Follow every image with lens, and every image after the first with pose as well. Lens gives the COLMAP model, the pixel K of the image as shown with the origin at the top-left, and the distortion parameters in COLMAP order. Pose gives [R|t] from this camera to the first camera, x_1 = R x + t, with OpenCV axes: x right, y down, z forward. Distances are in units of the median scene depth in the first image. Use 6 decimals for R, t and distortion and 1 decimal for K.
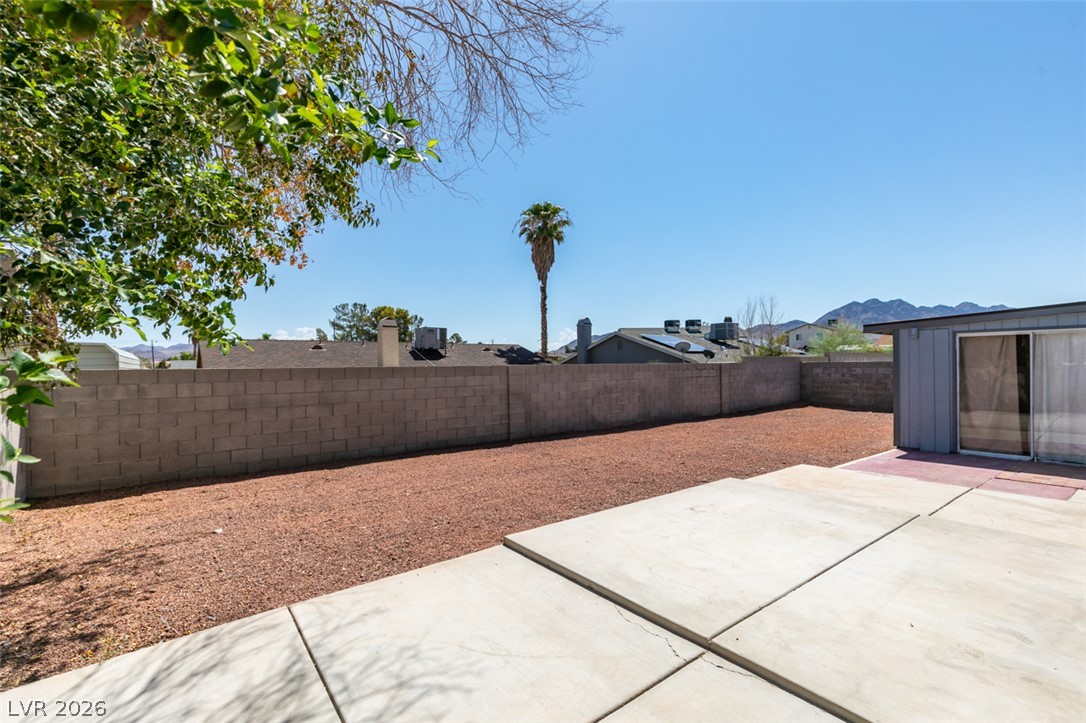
lens RADIAL K [[486.3, 0, 540.0], [0, 486.3, 367.1], [0, 0, 1]] dist [0.000634, -0.000454]
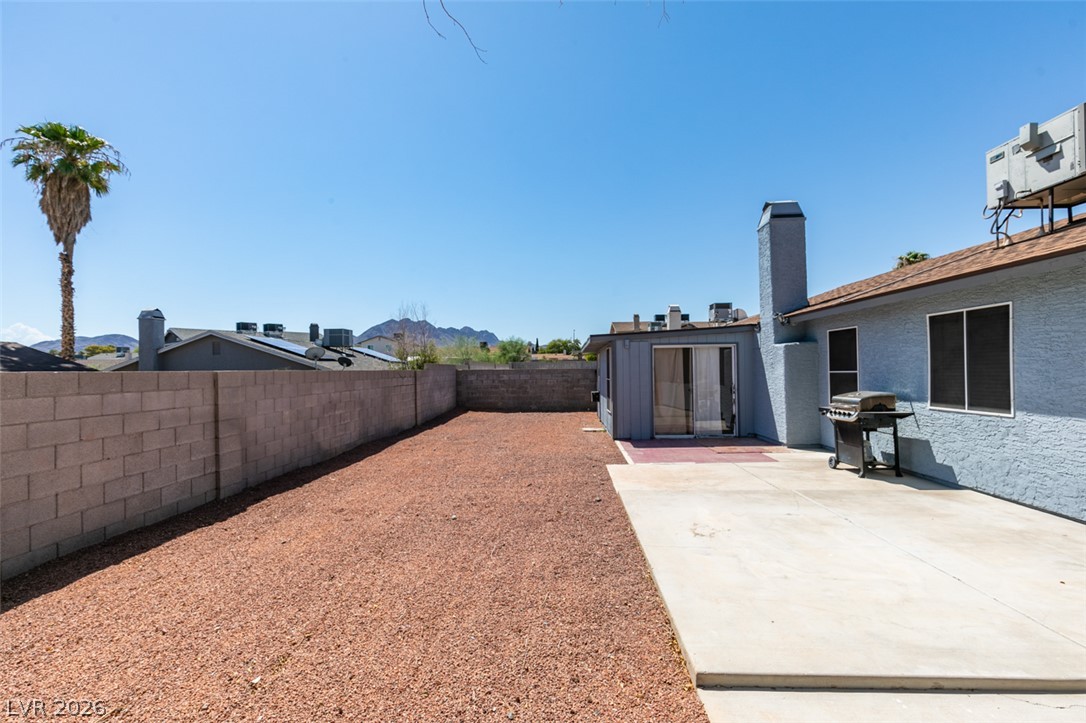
lens RADIAL K [[484.0, 0, 541.7], [0, 484.0, 369.1], [0, 0, 1]] dist [0.001129, -0.000358]
pose [[0.641419, 0.002101, 0.767188, -0.149626], [0.011068, 0.999867, -0.011991, 0.002758], [-0.767111, 0.016183, 0.641310, 0.192859]]
